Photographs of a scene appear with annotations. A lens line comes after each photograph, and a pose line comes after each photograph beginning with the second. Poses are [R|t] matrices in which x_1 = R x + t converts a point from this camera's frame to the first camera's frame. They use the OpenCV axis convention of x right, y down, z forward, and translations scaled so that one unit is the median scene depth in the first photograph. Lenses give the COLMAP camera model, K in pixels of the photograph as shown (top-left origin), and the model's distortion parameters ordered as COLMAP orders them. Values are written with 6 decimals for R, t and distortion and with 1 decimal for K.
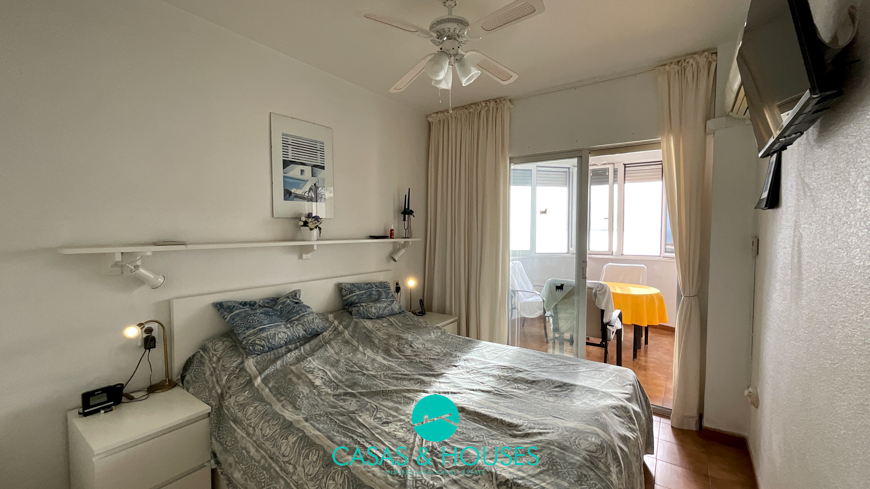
lens RADIAL K [[354.3, 0, 441.6], [0, 354.3, 240.3], [0, 0, 1]] dist [0.003148, 0.001599]
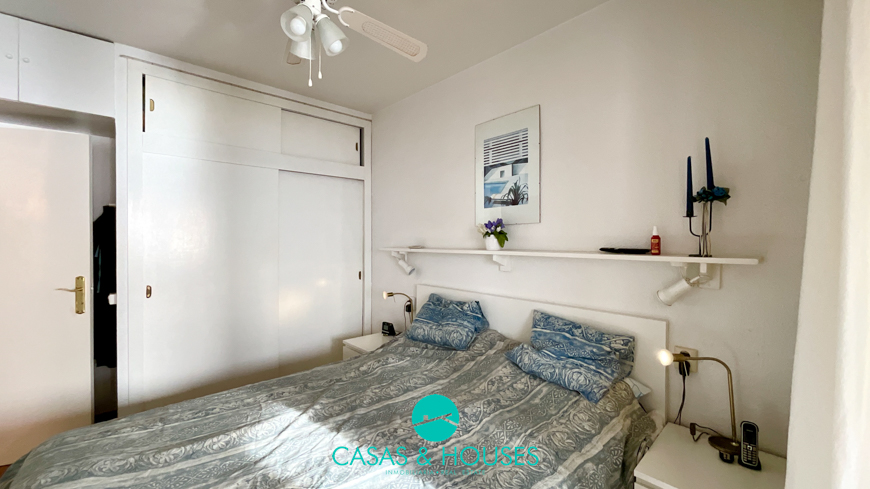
lens RADIAL K [[354.3, 0, 432.6], [0, 354.3, 244.6], [0, 0, 1]] dist [0.003148, 0.001599]
pose [[-0.218584, 0.006566, -0.975796, 0.524560], [-0.034184, 0.999312, 0.014382, -0.020658], [0.975219, 0.036500, -0.218209, 1.040399]]
